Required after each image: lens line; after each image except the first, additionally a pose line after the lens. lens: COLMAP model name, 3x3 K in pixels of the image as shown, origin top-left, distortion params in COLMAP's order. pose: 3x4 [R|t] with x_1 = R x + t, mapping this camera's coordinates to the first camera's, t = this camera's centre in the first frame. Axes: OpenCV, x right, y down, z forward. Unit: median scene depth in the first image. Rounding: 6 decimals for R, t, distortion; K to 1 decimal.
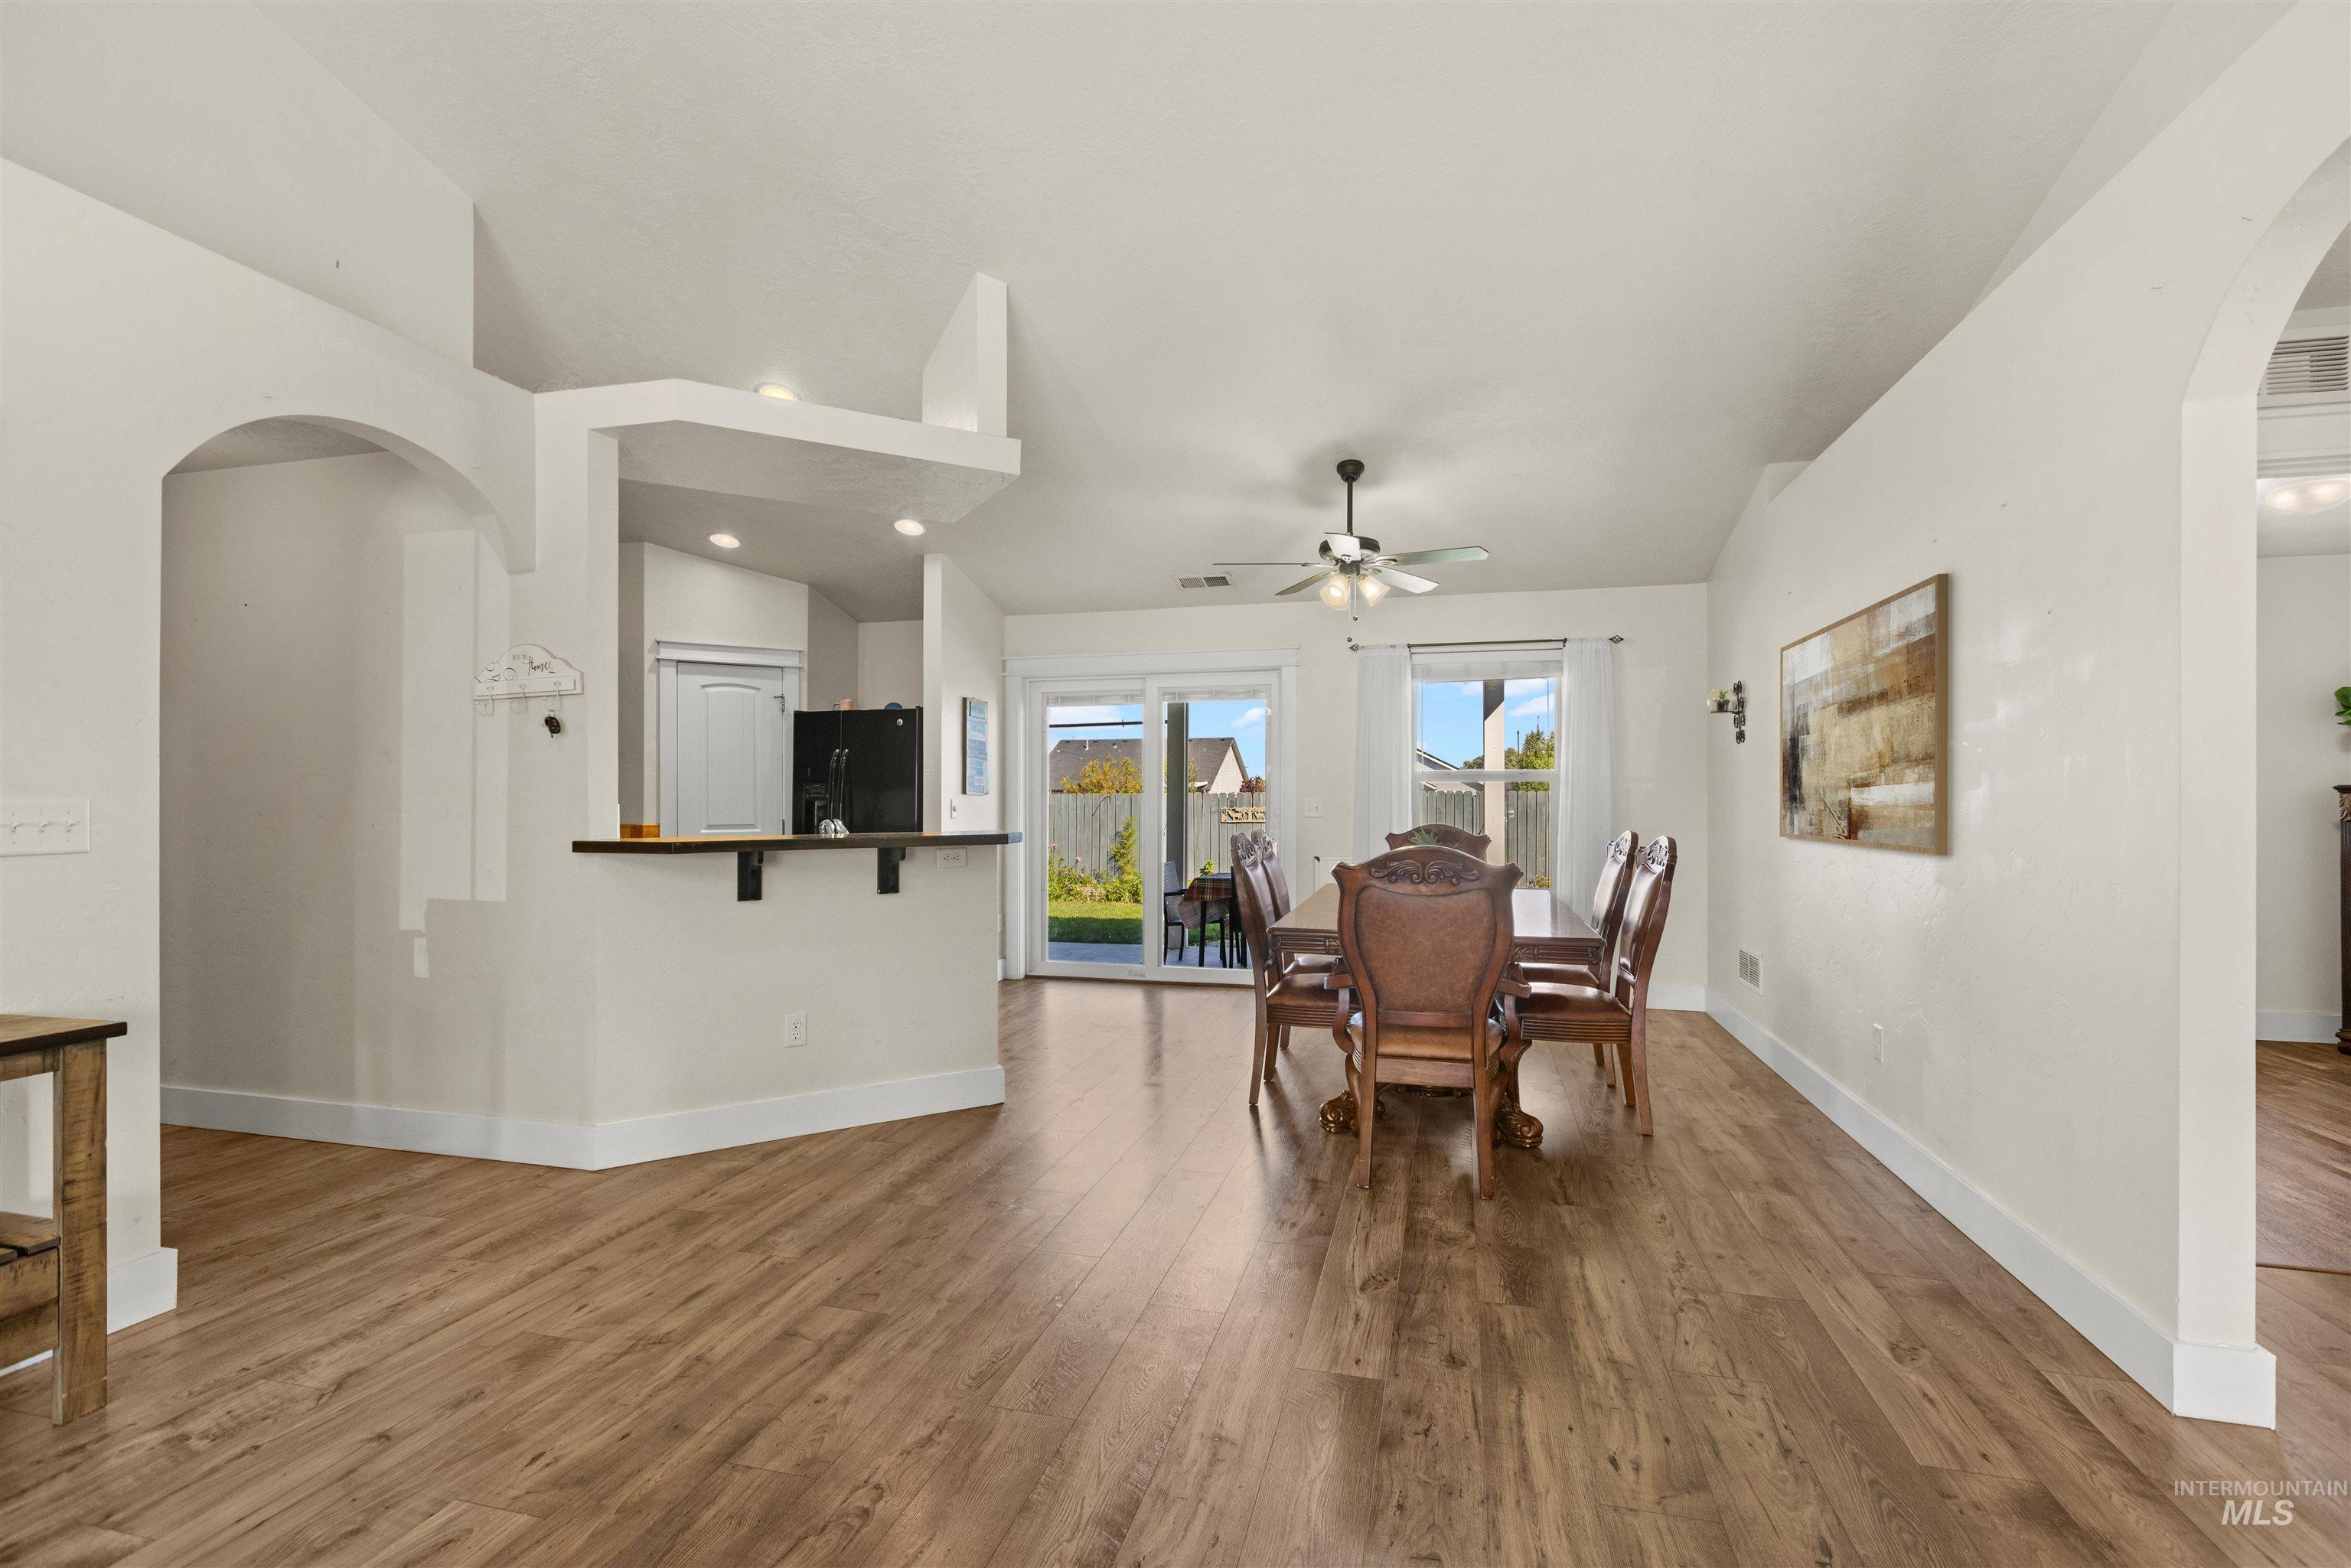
lens RADIAL K [[1046.6, 0, 1169.2], [0, 1046.6, 793.3], [0, 0, 1]] dist [0.002571, -0.001207]
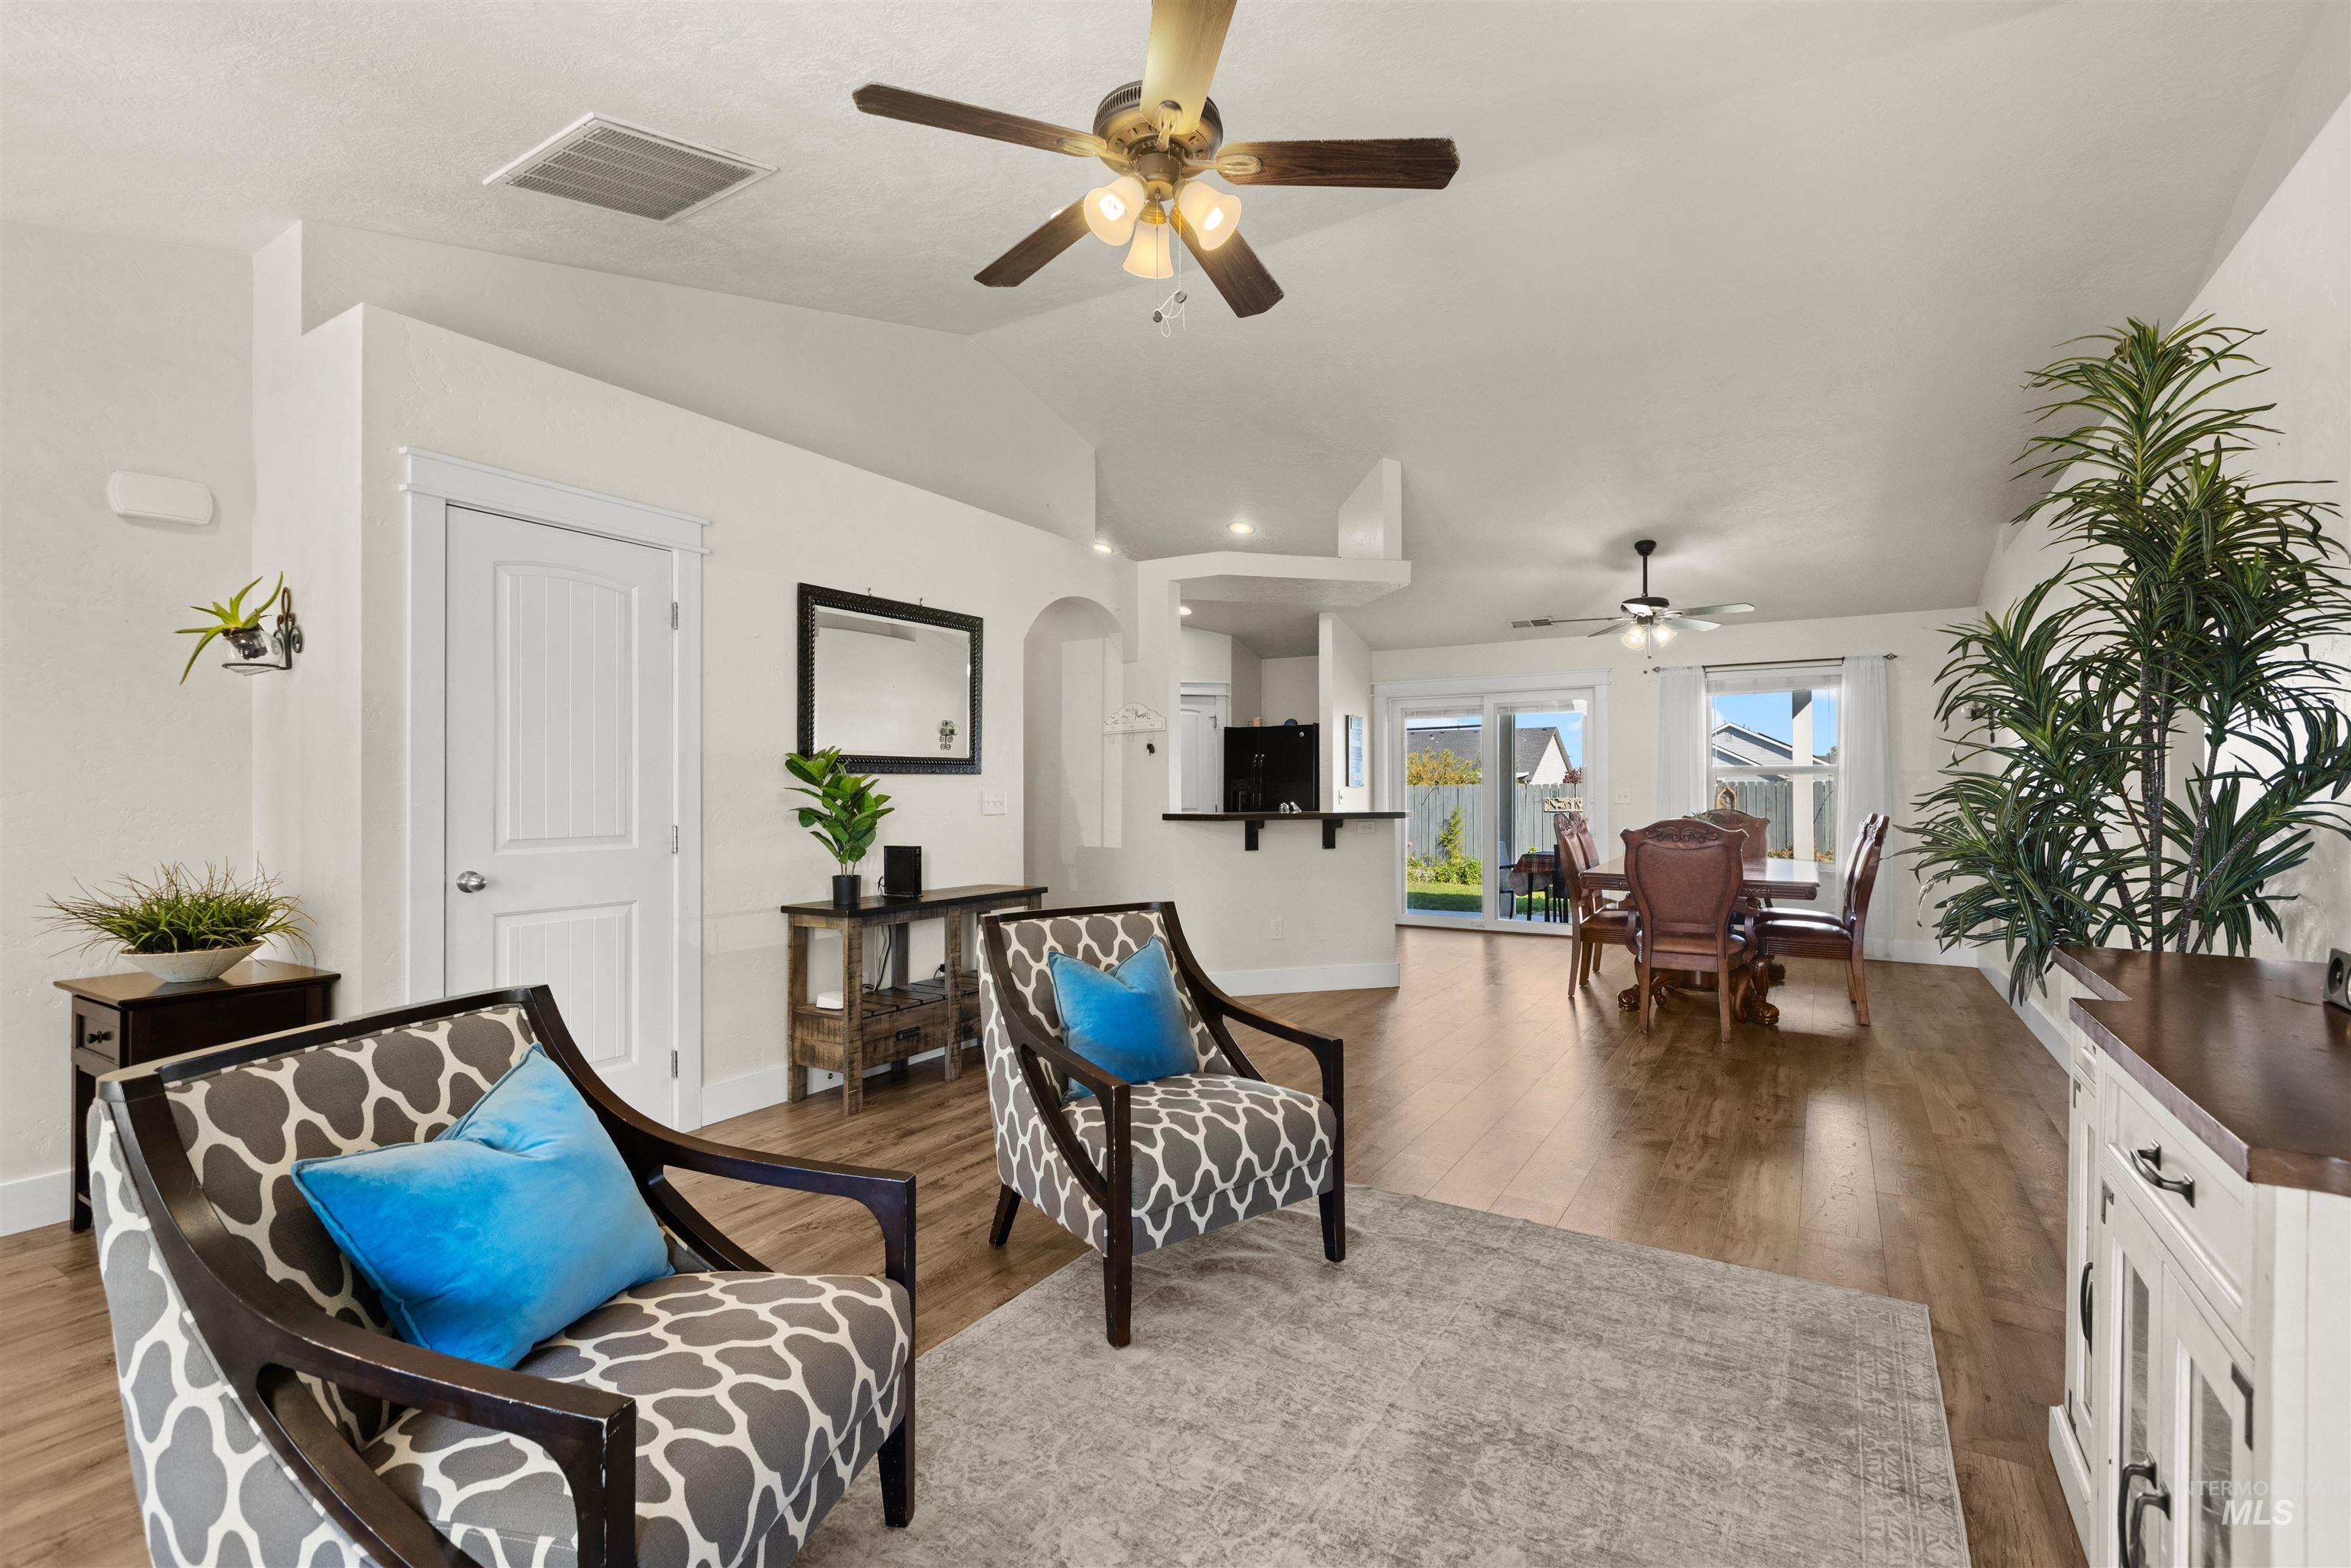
lens RADIAL K [[1046.6, 0, 1179.7], [0, 1046.6, 779.0], [0, 0, 1]] dist [0.002571, -0.001207]
pose [[0.959717, -0.004191, -0.280936, -0.027267], [0.002755, 0.999981, -0.005506, -0.001794], [0.280953, 0.004510, 0.959711, -0.472869]]
